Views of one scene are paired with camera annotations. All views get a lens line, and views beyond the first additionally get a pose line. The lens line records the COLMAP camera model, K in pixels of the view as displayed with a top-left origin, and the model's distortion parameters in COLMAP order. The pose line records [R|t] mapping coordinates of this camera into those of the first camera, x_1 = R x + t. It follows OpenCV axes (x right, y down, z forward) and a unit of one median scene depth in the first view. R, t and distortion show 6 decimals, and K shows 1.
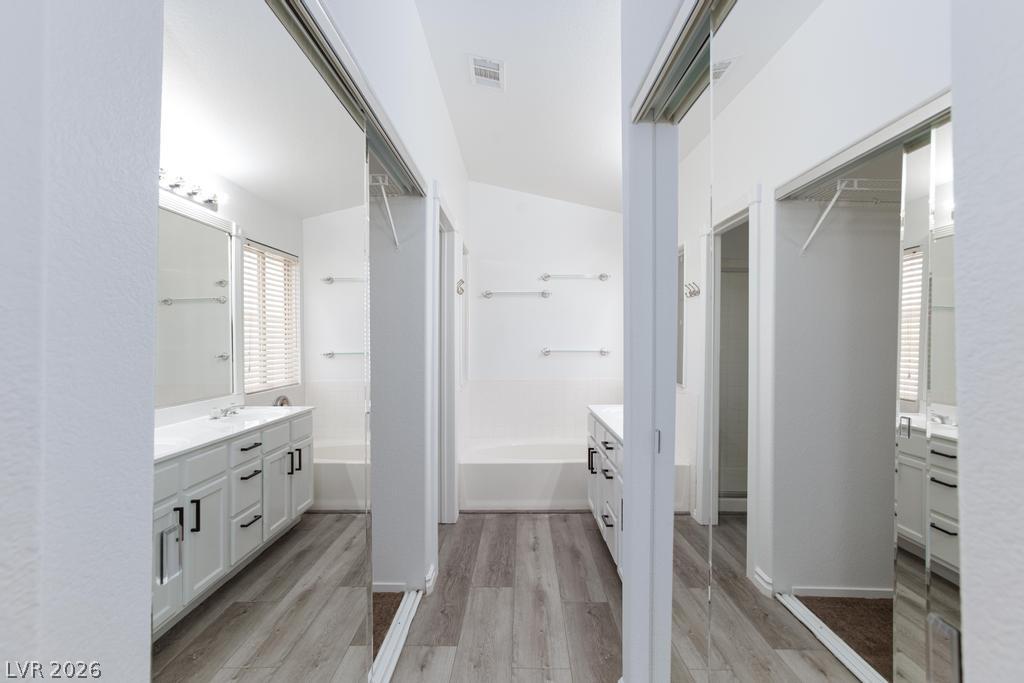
lens RADIAL K [[472.7, 0, 510.8], [0, 472.7, 340.1], [0, 0, 1]] dist [-0.022973, 0.005185]
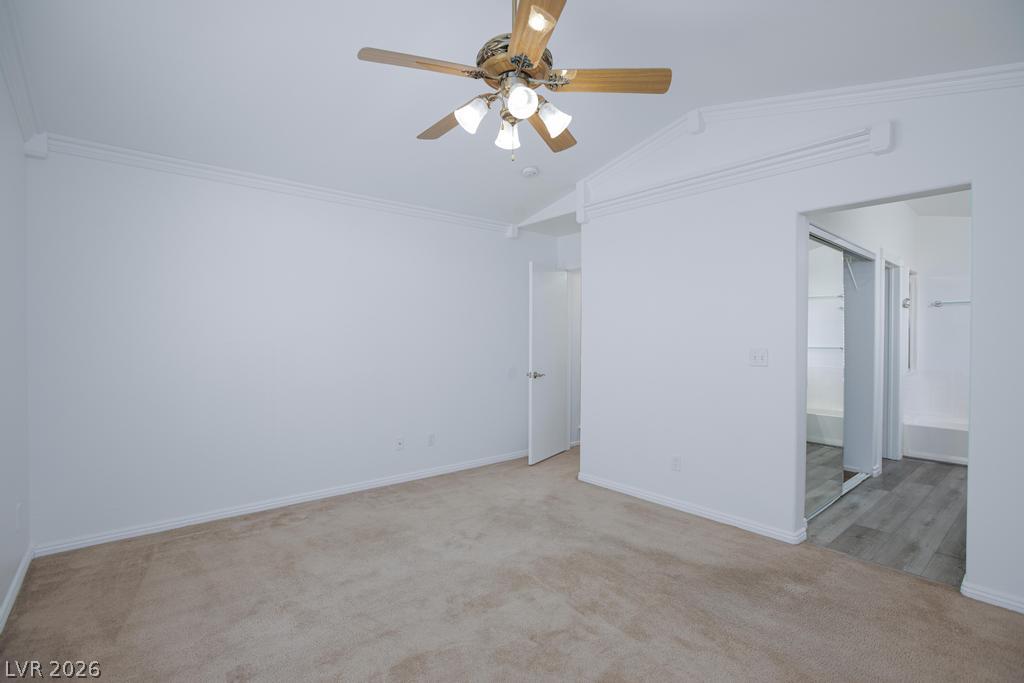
lens RADIAL K [[472.7, 0, 515.5], [0, 472.7, 341.4], [0, 0, 1]] dist [-0.022973, 0.005185]
pose [[0.660588, 0.005579, -0.750728, 0.184319], [-0.004681, 0.999984, 0.003313, 0.005782], [0.750734, 0.001325, 0.660603, -0.879042]]
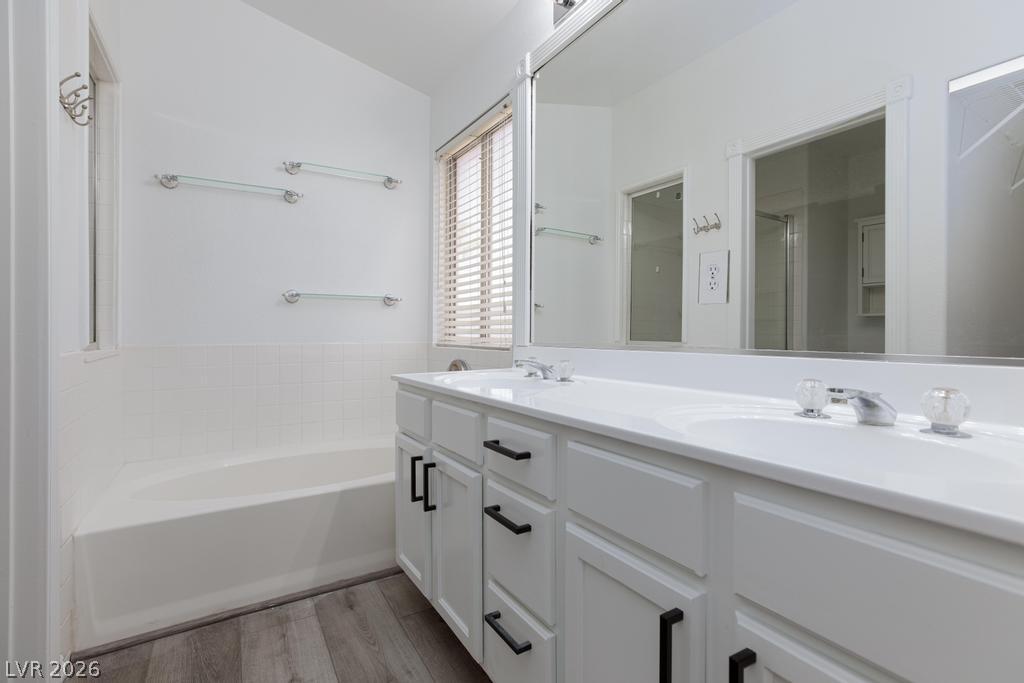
lens RADIAL K [[472.7, 0, 520.1], [0, 472.7, 336.5], [0, 0, 1]] dist [-0.022973, 0.005185]
pose [[0.836646, 0.003482, 0.547733, -0.007543], [-0.007026, 0.999966, 0.004376, 0.090393], [-0.547699, -0.007509, 0.836642, 0.475643]]
